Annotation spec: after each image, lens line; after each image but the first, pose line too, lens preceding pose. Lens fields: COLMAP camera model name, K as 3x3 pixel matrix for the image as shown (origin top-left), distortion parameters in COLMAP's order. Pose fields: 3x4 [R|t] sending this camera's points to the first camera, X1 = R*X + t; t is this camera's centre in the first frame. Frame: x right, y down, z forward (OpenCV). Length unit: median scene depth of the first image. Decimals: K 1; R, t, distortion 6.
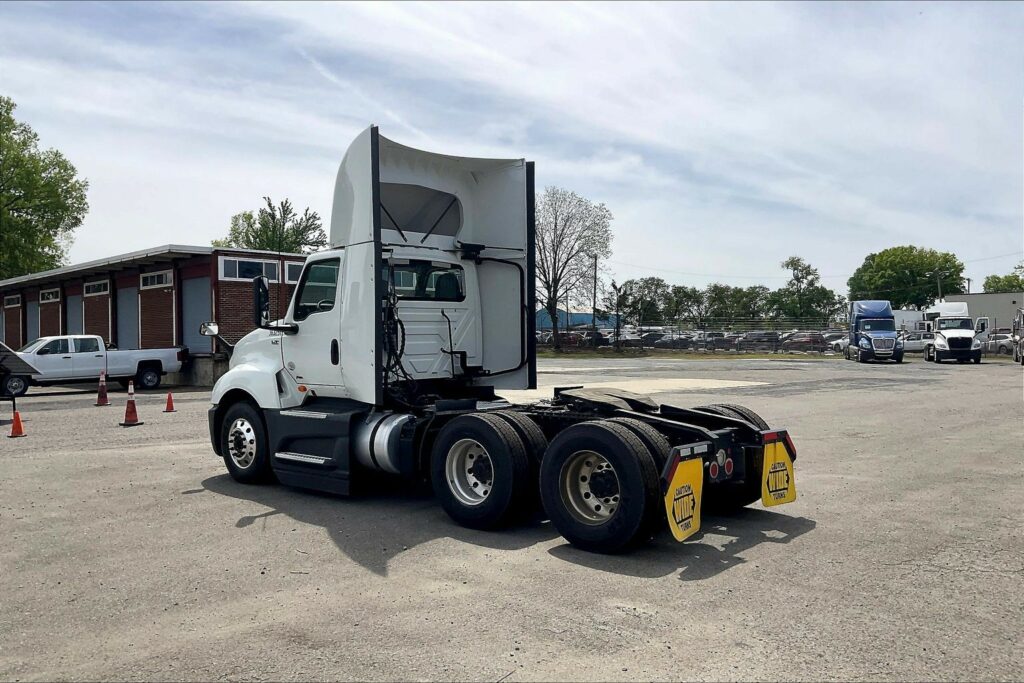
lens RADIAL K [[898.1, 0, 512.0], [0, 898.1, 341.5], [0, 0, 1]] dist [-0.007409, -0.005136]
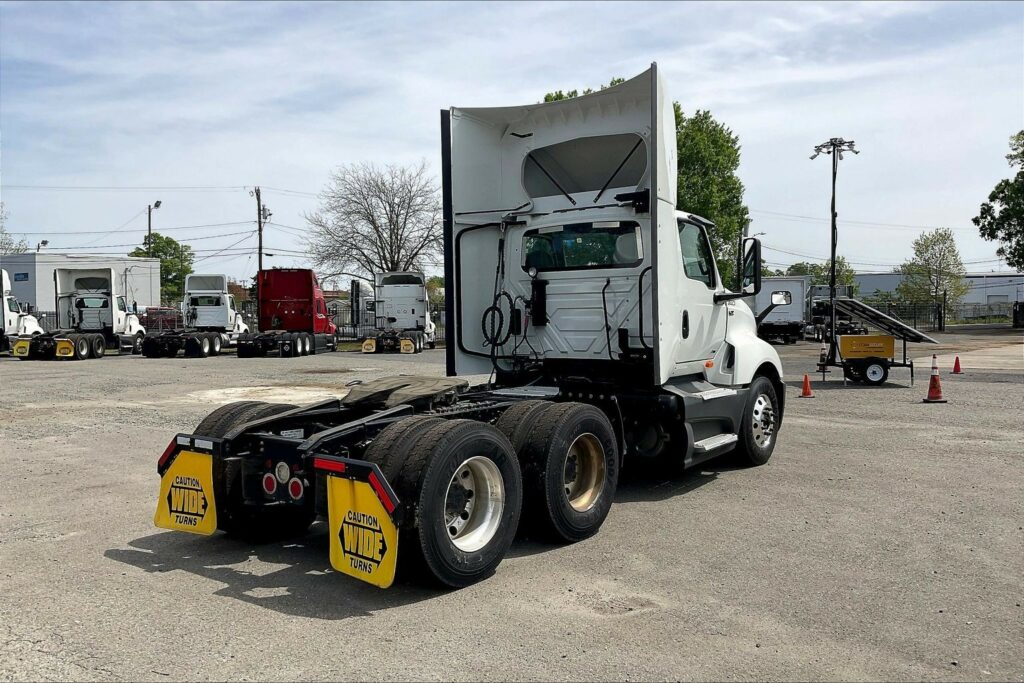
lens RADIAL K [[898.1, 0, 512.0], [0, 898.1, 341.5], [0, 0, 1]] dist [-0.007409, -0.005136]
pose [[-0.001485, 0.035661, -0.999363, 0.952141], [0.010642, 0.999308, 0.035643, -0.009133], [0.999942, -0.010582, -0.001864, 1.138946]]
